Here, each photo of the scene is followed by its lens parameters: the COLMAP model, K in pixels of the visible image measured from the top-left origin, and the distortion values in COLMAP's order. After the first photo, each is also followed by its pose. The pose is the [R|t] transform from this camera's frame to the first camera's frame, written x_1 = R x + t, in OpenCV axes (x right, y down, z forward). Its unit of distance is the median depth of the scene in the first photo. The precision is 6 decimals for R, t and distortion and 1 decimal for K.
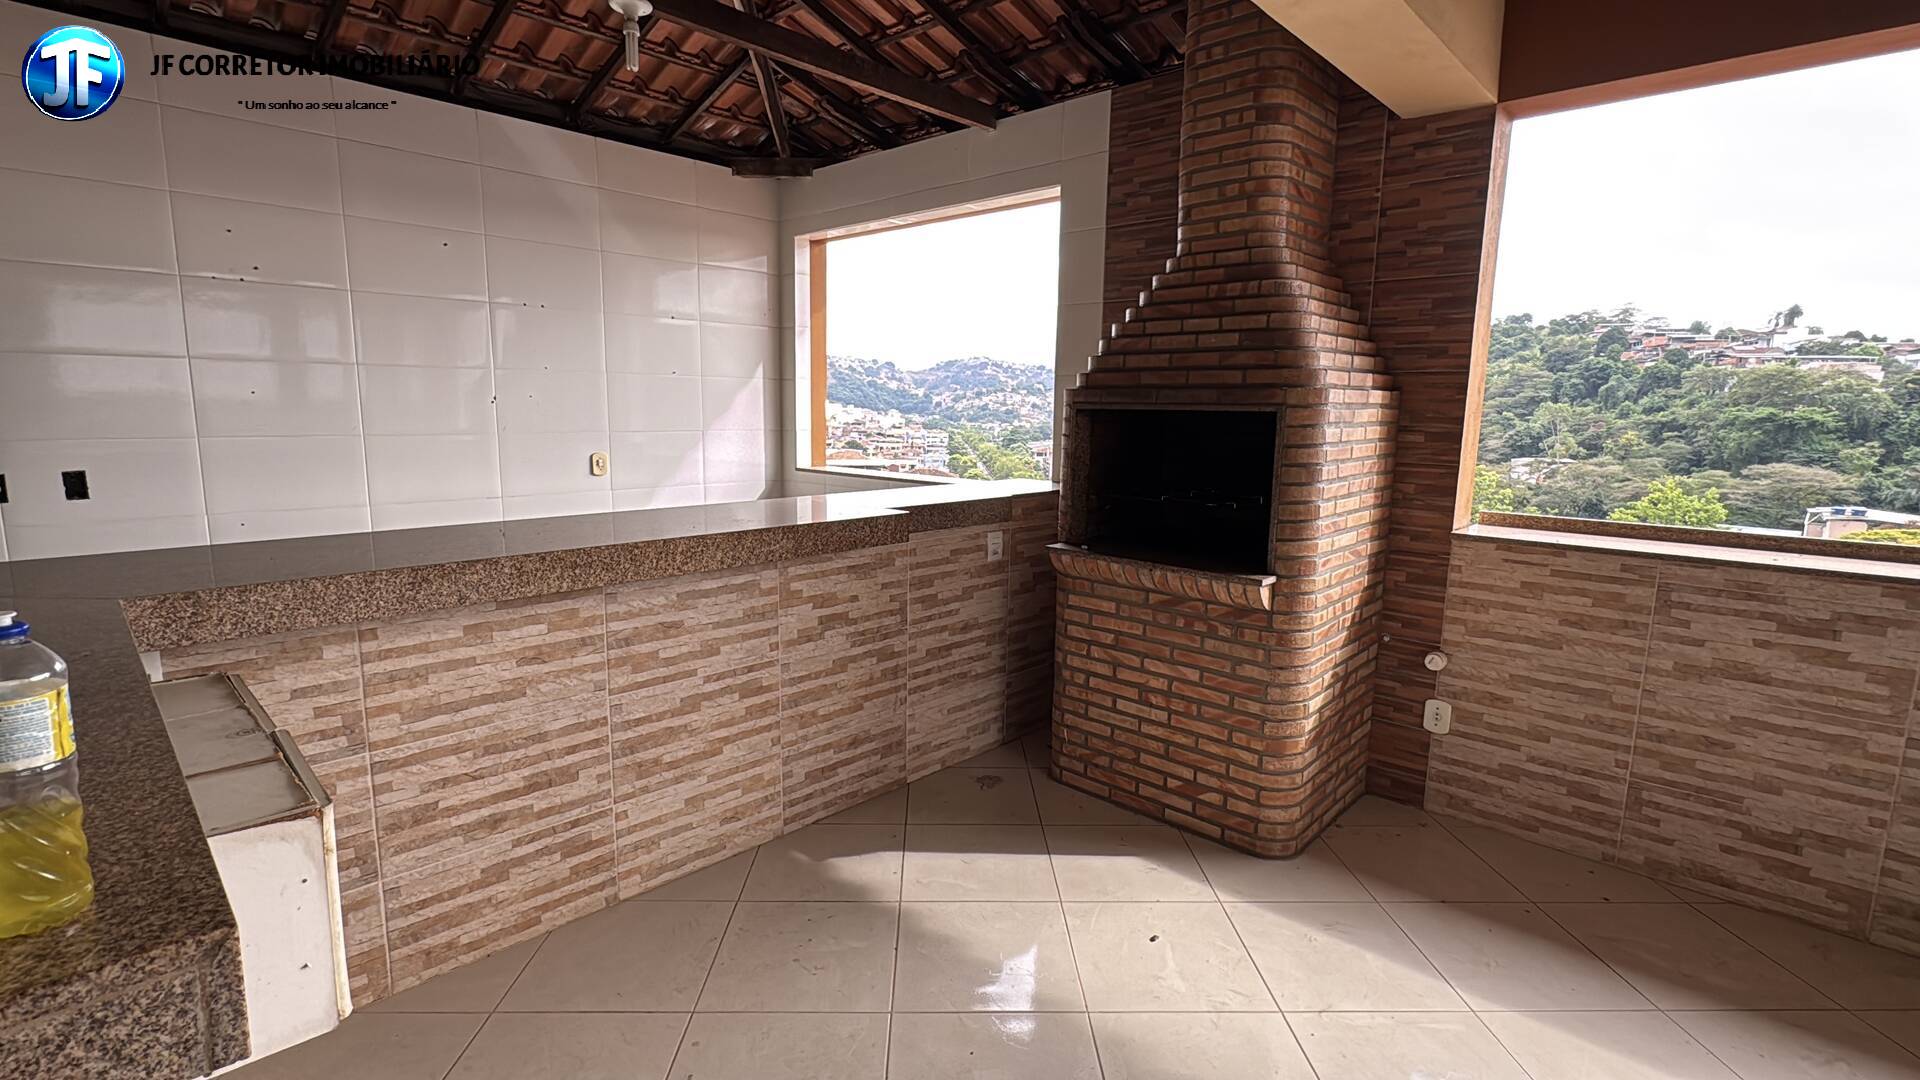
lens RADIAL K [[872.9, 0, 960.0], [0, 872.9, 541.1], [0, 0, 1]] dist [-0.004079, 0.000724]
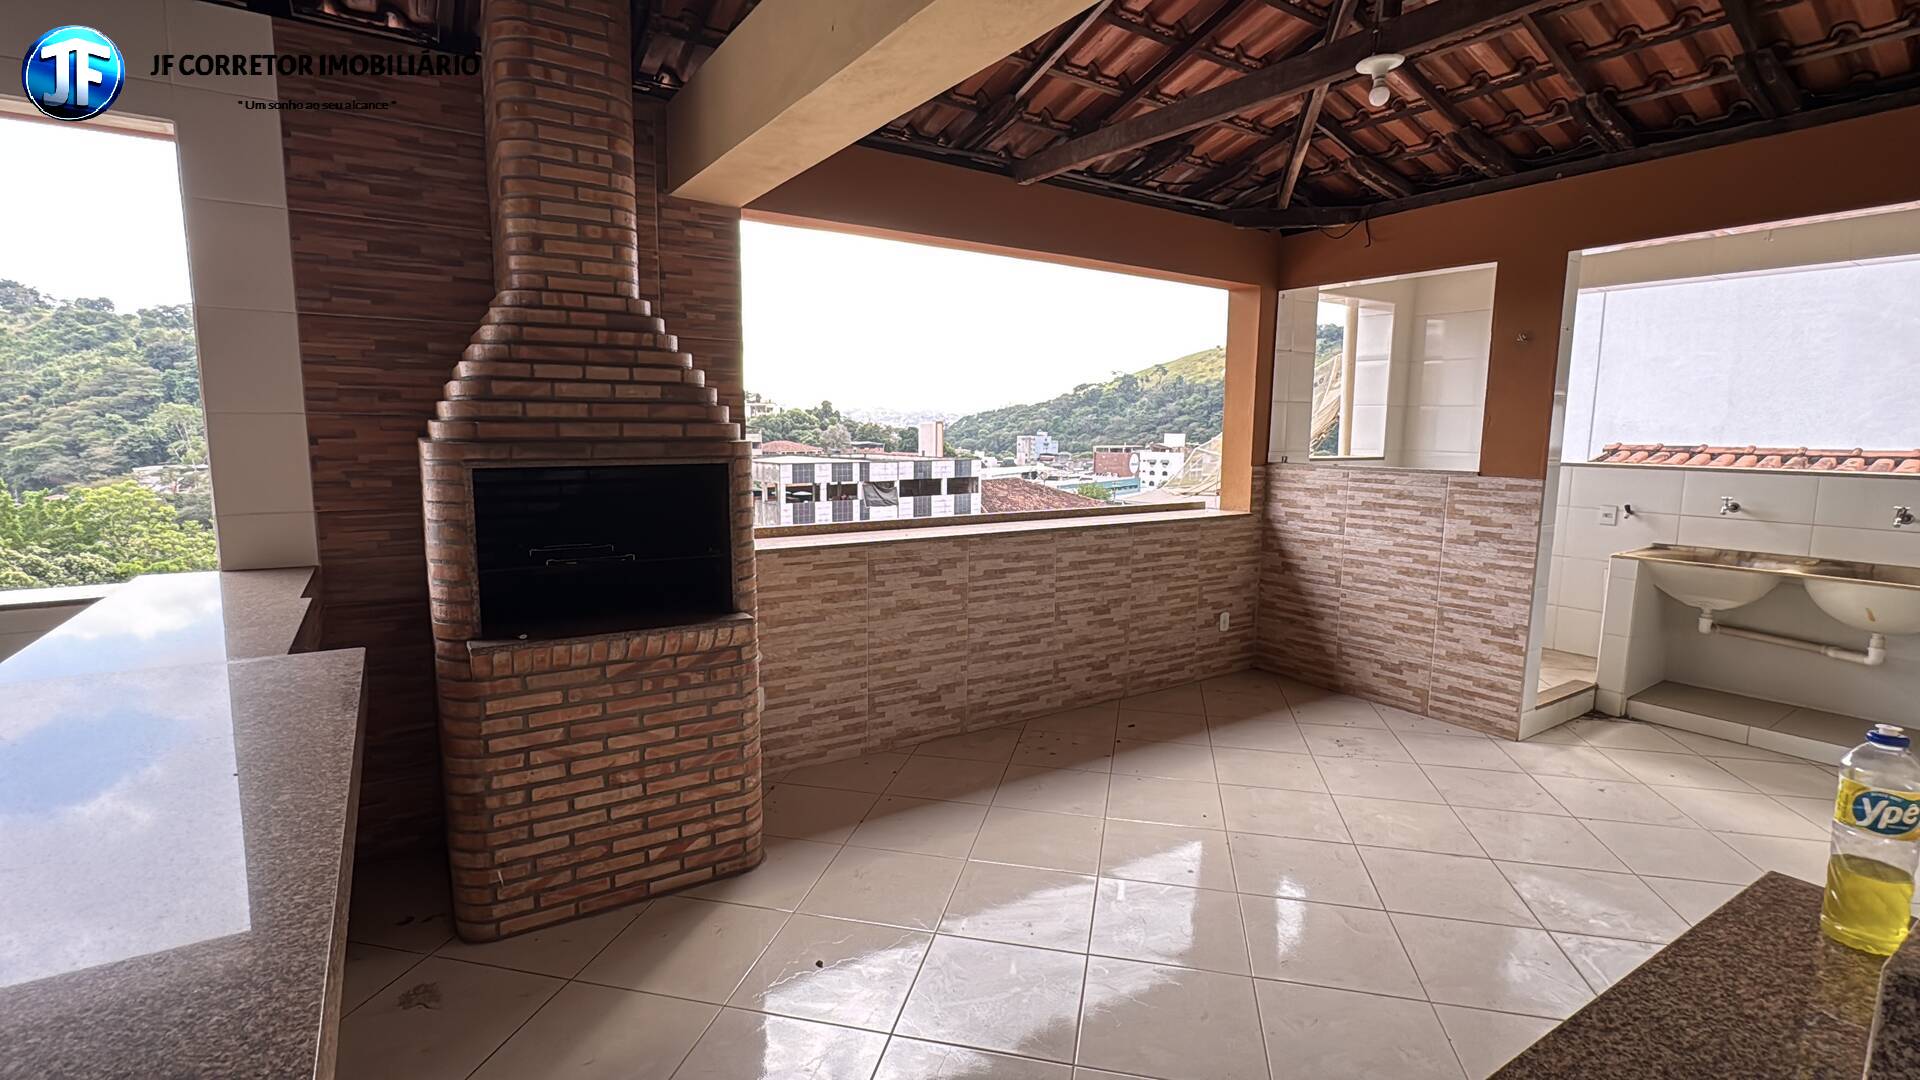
lens RADIAL K [[872.9, 0, 958.3], [0, 872.9, 541.6], [0, 0, 1]] dist [-0.004079, 0.000724]
pose [[0.239184, -0.142303, 0.960490, -0.504927], [0.142621, 0.983622, 0.110214, -0.106766], [-0.960443, 0.110625, 0.255562, 0.372935]]
